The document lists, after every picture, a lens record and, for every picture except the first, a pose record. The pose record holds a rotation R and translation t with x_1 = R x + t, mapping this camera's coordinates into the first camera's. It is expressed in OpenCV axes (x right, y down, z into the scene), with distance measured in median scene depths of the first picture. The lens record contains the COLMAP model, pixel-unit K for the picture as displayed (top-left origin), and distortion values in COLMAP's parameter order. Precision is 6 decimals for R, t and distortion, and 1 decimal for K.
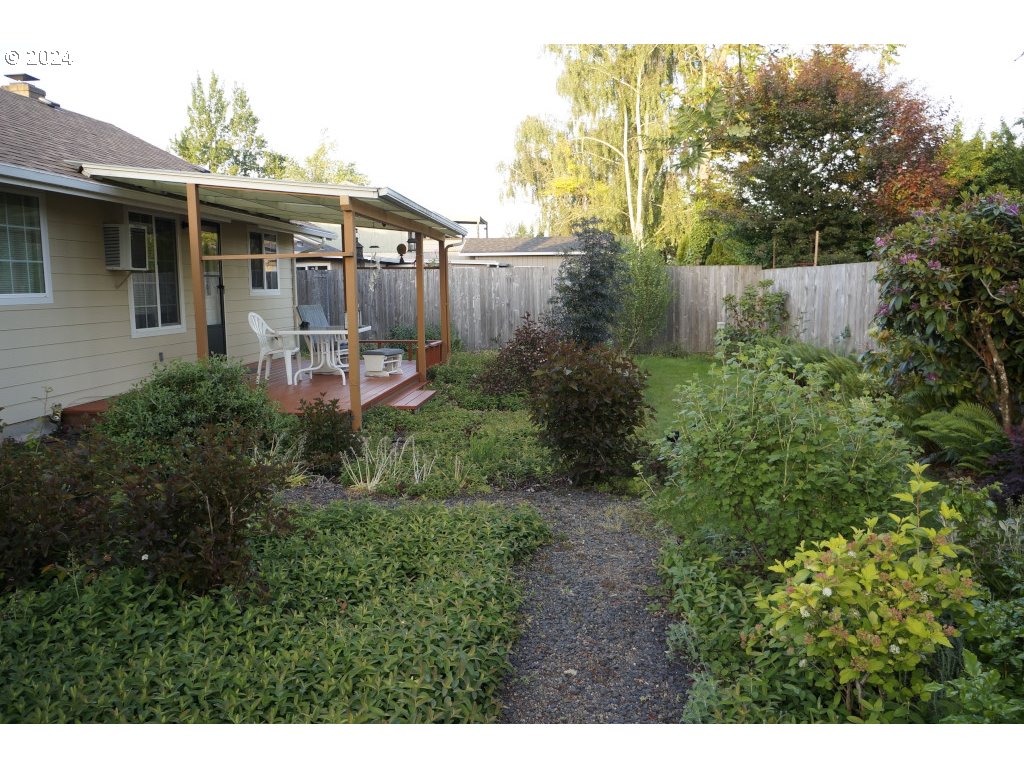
lens RADIAL K [[783.1, 0, 516.9], [0, 783.1, 381.6], [0, 0, 1]] dist [-0.024968, 0.004174]
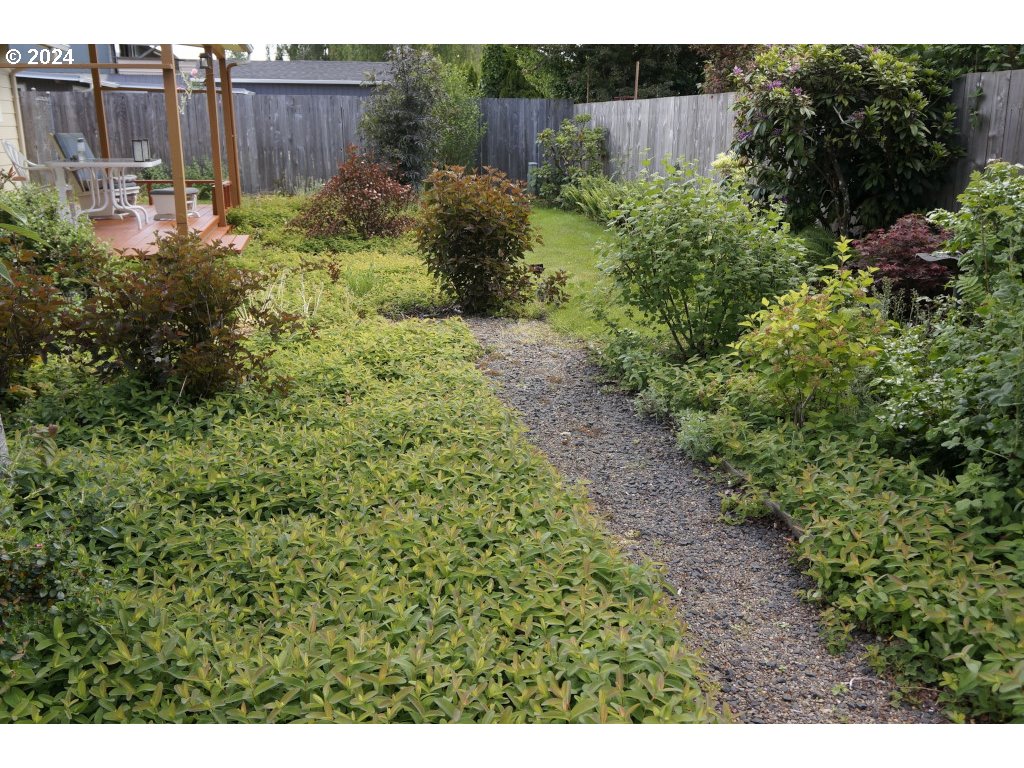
lens RADIAL K [[922.4, 0, 508.4], [0, 922.4, 381.2], [0, 0, 1]] dist [0.009512, -0.000994]
pose [[0.961974, -0.058405, 0.266824, -0.127066], [0.018814, 0.988720, 0.148590, 0.029068], [-0.272493, -0.137920, 0.952221, -0.100947]]
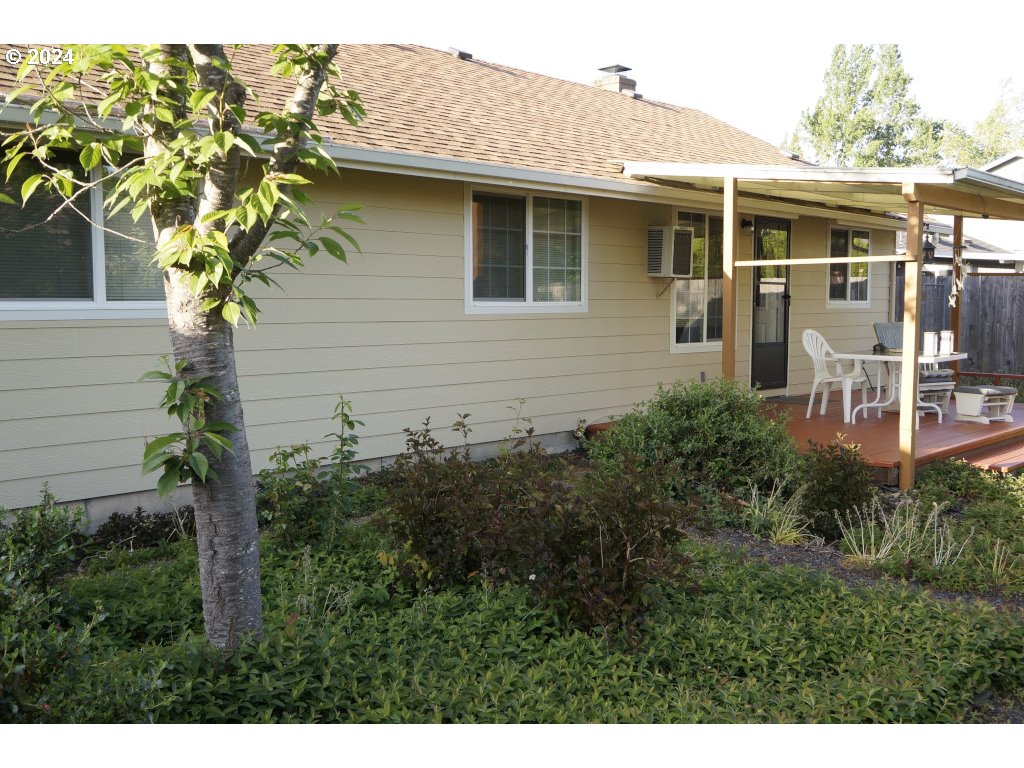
lens RADIAL K [[1011.3, 0, 514.2], [0, 1011.3, 380.4], [0, 0, 1]] dist [-0.008730, 0.000000]
pose [[0.775844, 0.064353, -0.627634, 0.096653], [-0.087433, 0.996153, -0.005941, -0.003433], [0.624837, 0.059485, 0.778486, -0.003712]]
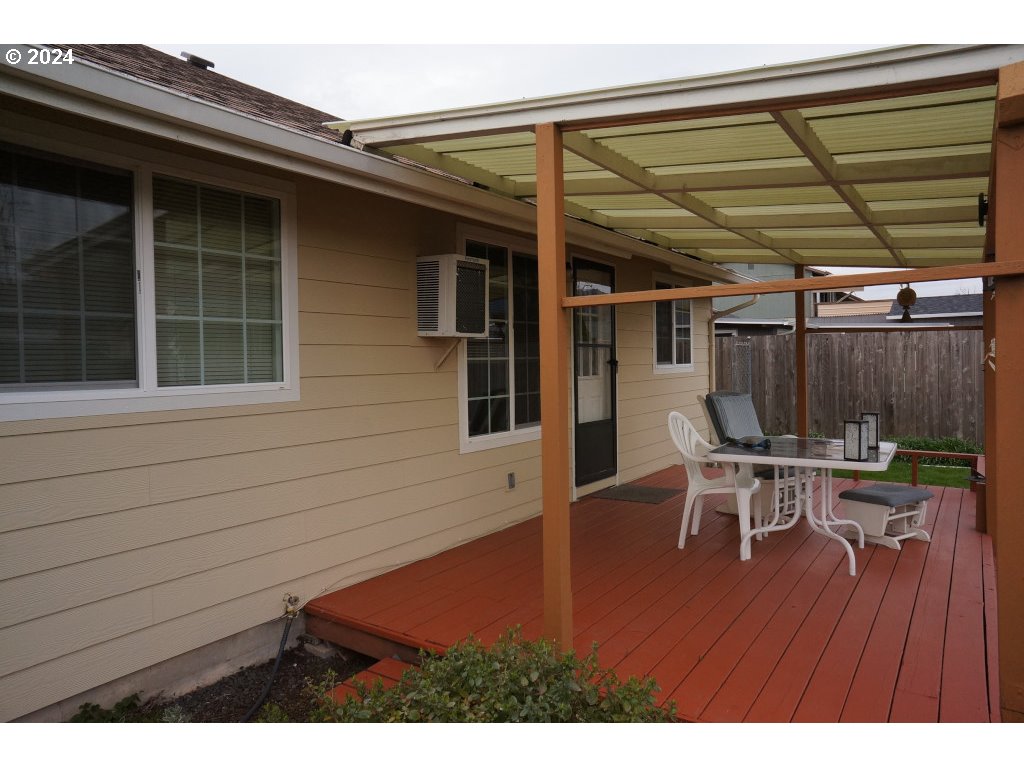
lens RADIAL K [[698.9, 0, 502.4], [0, 698.9, 381.9], [0, 0, 1]] dist [0.009361, 0.006691]
pose [[0.865281, 0.012831, -0.501123, -0.218681], [-0.054277, 0.996193, -0.068212, -0.079795], [0.498341, 0.086222, 0.862683, 0.594462]]
